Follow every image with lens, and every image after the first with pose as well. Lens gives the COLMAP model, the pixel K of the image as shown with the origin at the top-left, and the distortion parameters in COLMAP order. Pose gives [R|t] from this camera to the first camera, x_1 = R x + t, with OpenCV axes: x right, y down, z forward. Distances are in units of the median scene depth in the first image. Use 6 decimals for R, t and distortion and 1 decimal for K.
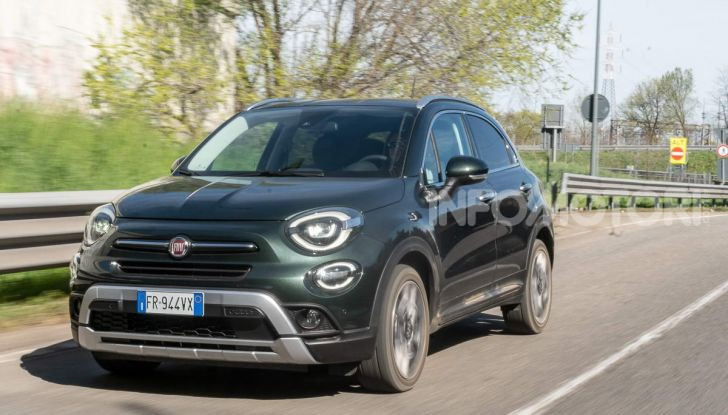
lens RADIAL K [[1298.9, 0, 364.0], [0, 1298.9, 207.5], [0, 0, 1]] dist [-0.007987, 0.022613]
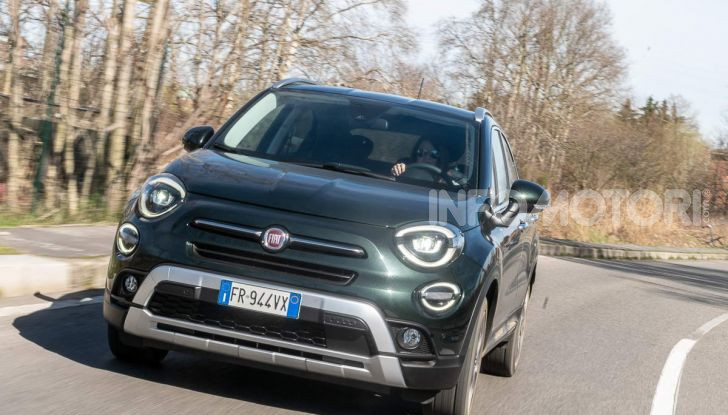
lens RADIAL K [[1552.1, 0, 364.0], [0, 1552.1, 207.5], [0, 0, 1]] dist [0.031320, 0.070964]
pose [[0.965988, 0.160707, 0.202585, -0.303633], [-0.162609, 0.986663, -0.007334, 0.006742], [-0.201062, -0.025858, 0.979237, -0.070641]]
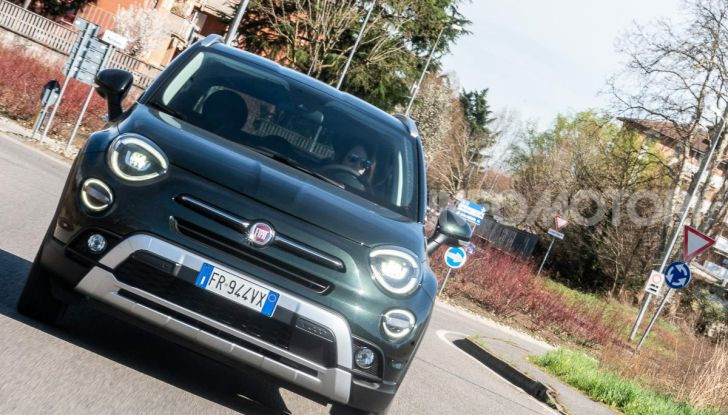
lens RADIAL K [[2795.6, 0, 364.0], [0, 2795.6, 207.5], [0, 0, 1]] dist [0.070839, 1.161128]
pose [[0.826501, 0.355660, 0.436350, -0.939301], [-0.378702, 0.924800, -0.036476, 0.057373], [-0.416510, -0.135099, 0.899037, -0.783728]]
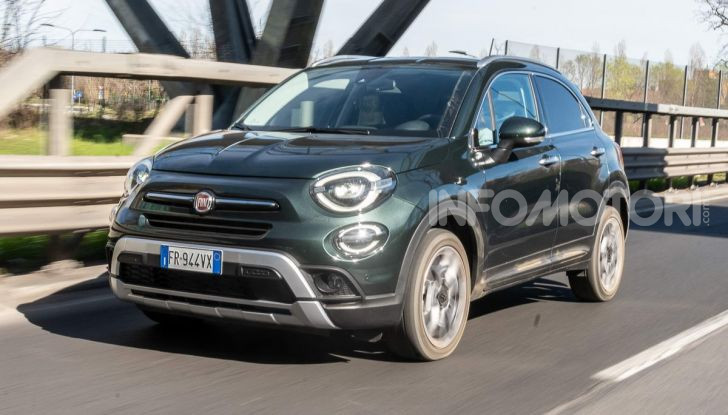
lens RADIAL K [[1133.0, 0, 364.0], [0, 1133.0, 207.5], [0, 0, 1]] dist [-0.002642, -0.006479]
pose [[0.990261, 0.038114, -0.133907, 0.091031], [-0.032686, 0.998561, 0.042506, -0.005834], [0.135334, -0.037715, 0.990082, 0.172721]]
